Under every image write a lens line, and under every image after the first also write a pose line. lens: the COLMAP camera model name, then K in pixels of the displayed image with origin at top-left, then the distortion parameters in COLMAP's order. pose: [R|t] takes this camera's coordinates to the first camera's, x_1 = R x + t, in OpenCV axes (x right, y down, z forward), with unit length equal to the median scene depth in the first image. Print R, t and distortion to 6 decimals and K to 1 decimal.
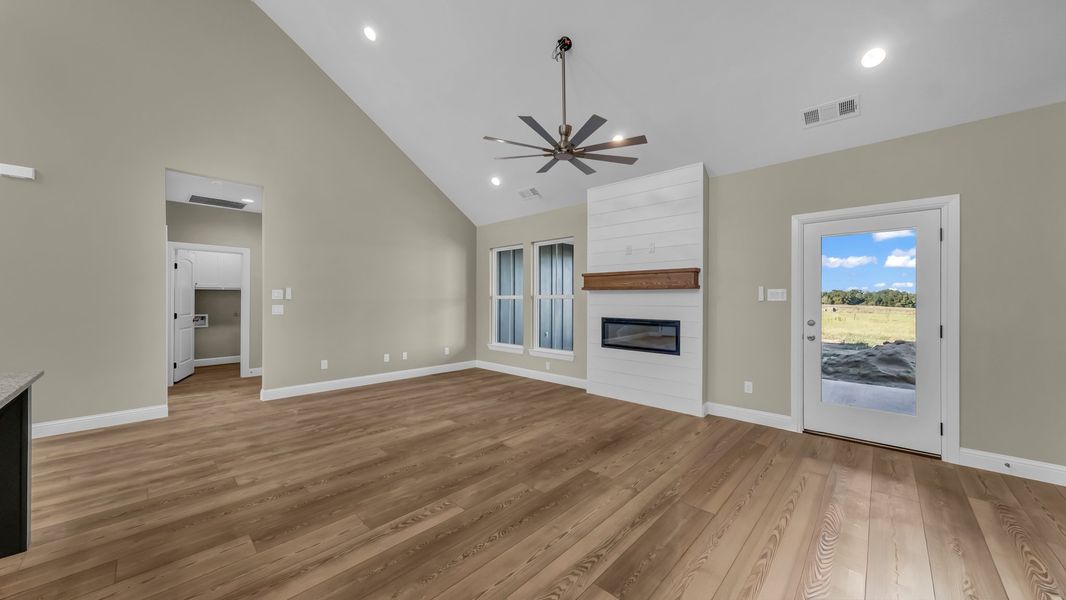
lens RADIAL K [[382.1, 0, 532.4], [0, 382.1, 300.5], [0, 0, 1]] dist [-0.001844, -0.000051]
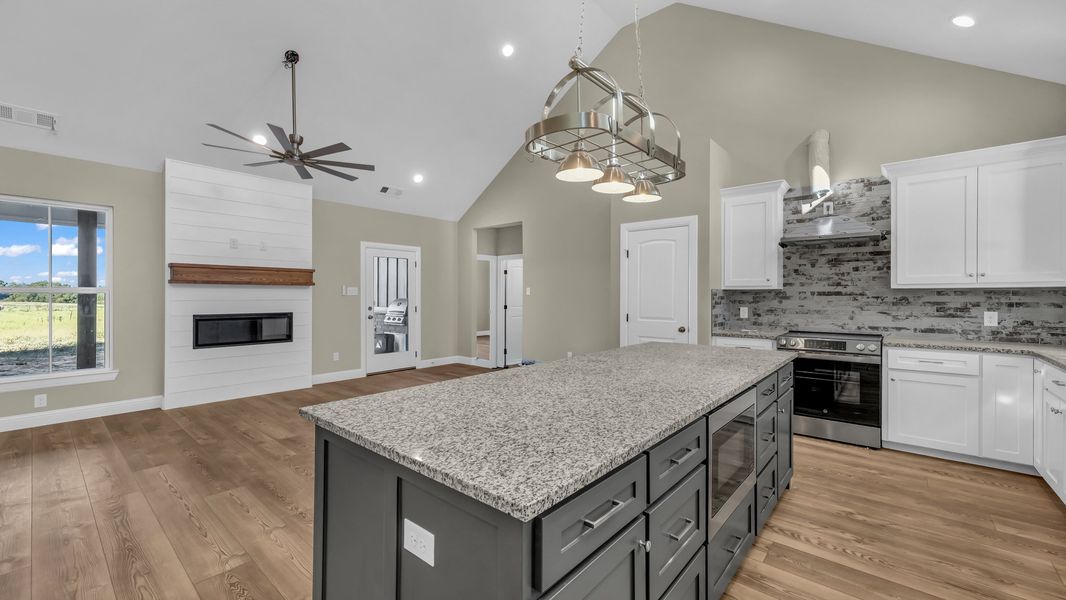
lens RADIAL K [[427.9, 0, 533.1], [0, 427.9, 295.6], [0, 0, 1]] dist [0.000270, 0.000042]
pose [[-0.043595, -0.003720, 0.999042, -0.961363], [0.002862, 0.999988, 0.003849, -0.001630], [-0.999045, 0.003027, -0.043584, 0.312277]]
